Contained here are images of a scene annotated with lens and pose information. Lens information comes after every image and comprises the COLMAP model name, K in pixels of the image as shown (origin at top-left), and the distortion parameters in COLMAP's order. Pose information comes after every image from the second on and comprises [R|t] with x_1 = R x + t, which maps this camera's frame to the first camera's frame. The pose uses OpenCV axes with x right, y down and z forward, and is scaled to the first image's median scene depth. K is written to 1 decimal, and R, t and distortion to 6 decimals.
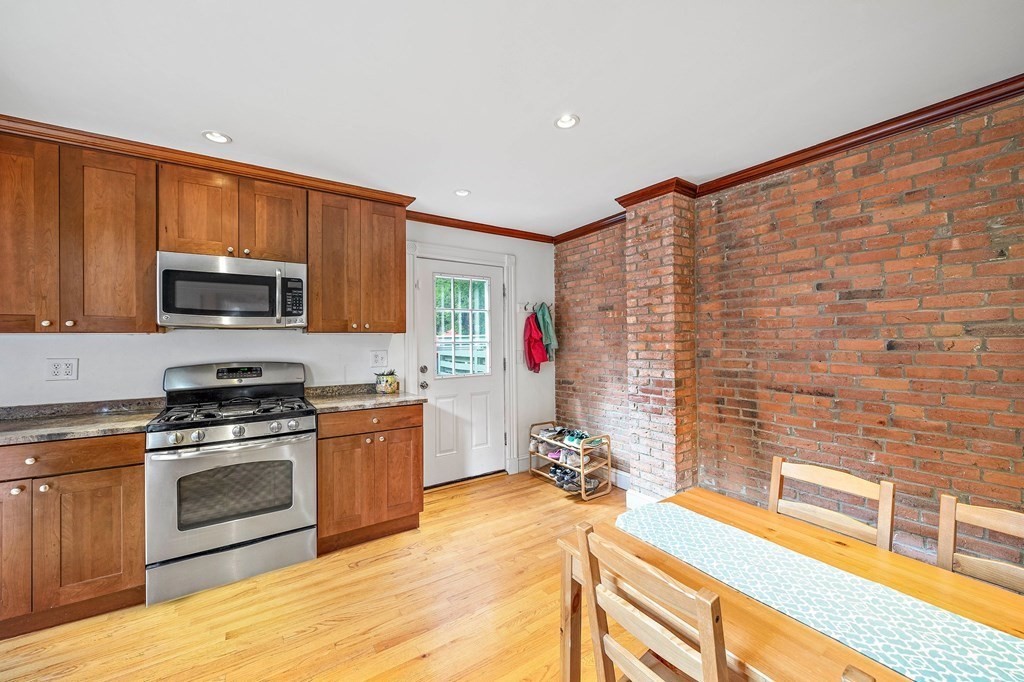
lens RADIAL K [[398.0, 0, 513.6], [0, 398.0, 338.0], [0, 0, 1]] dist [-0.003616, 0.000060]
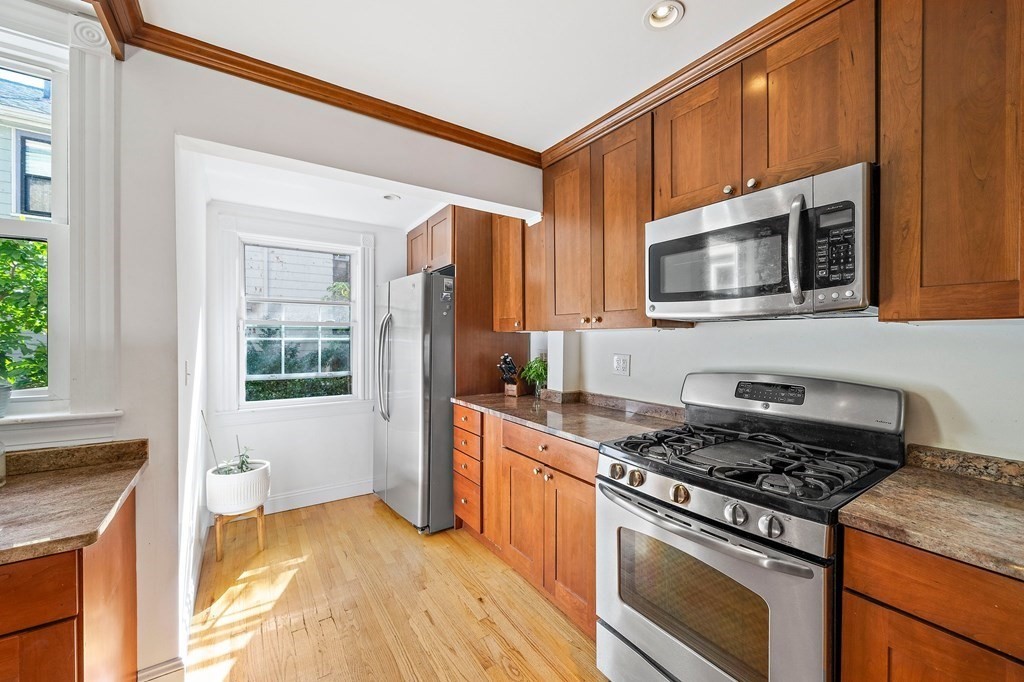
lens RADIAL K [[398.0, 0, 513.1], [0, 398.0, 338.9], [0, 0, 1]] dist [-0.003616, 0.000060]
pose [[0.006380, 0.012035, -0.999907, -0.095932], [0.003441, 0.999921, 0.012057, -0.001447], [0.999974, -0.003518, 0.006338, 0.639948]]
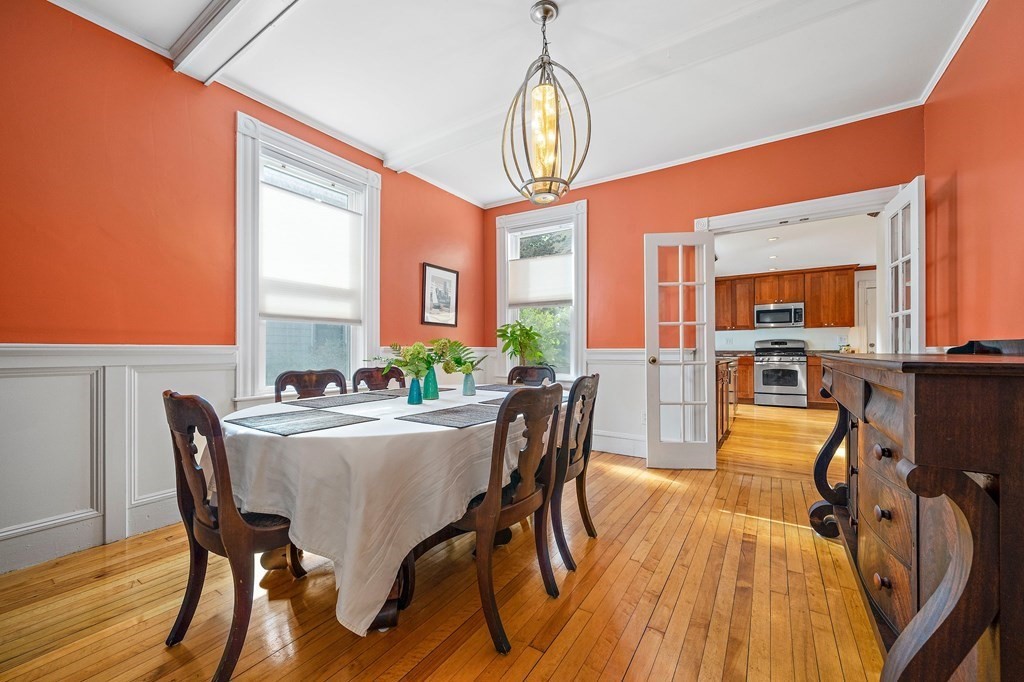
lens RADIAL K [[398.0, 0, 512.4], [0, 398.0, 349.3], [0, 0, 1]] dist [-0.003616, 0.000060]
pose [[0.391601, 0.002131, -0.920133, 1.215607], [0.009840, 0.999930, 0.006504, 0.097713], [0.920083, -0.011601, 0.391553, -1.925752]]
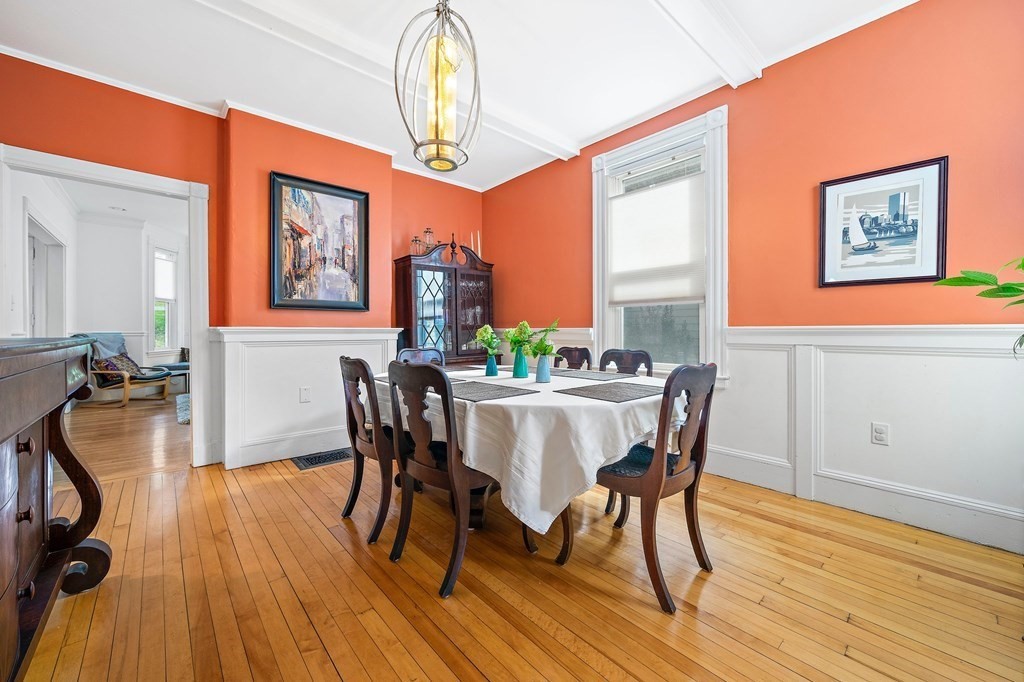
lens RADIAL K [[398.0, 0, 514.0], [0, 398.0, 332.3], [0, 0, 1]] dist [-0.003616, 0.000060]
pose [[-0.990357, 0.004701, -0.138462, 0.459801], [0.005752, 0.999958, -0.007190, 0.112723], [0.138423, -0.007917, -0.990342, -0.795118]]
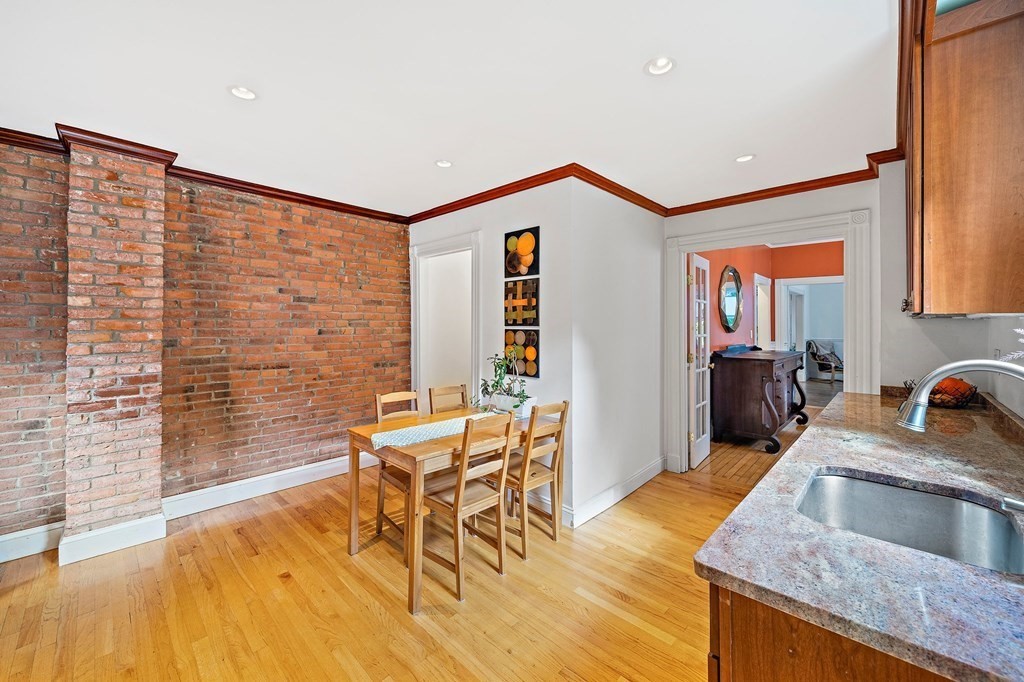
lens RADIAL K [[398.0, 0, 512.0], [0, 398.0, 325.8], [0, 0, 1]] dist [-0.003616, 0.000060]
pose [[-0.213480, 0.004182, 0.976939, -0.684079], [-0.007162, 0.999957, -0.005846, -0.002360], [-0.976921, -0.008244, -0.213441, 0.444373]]
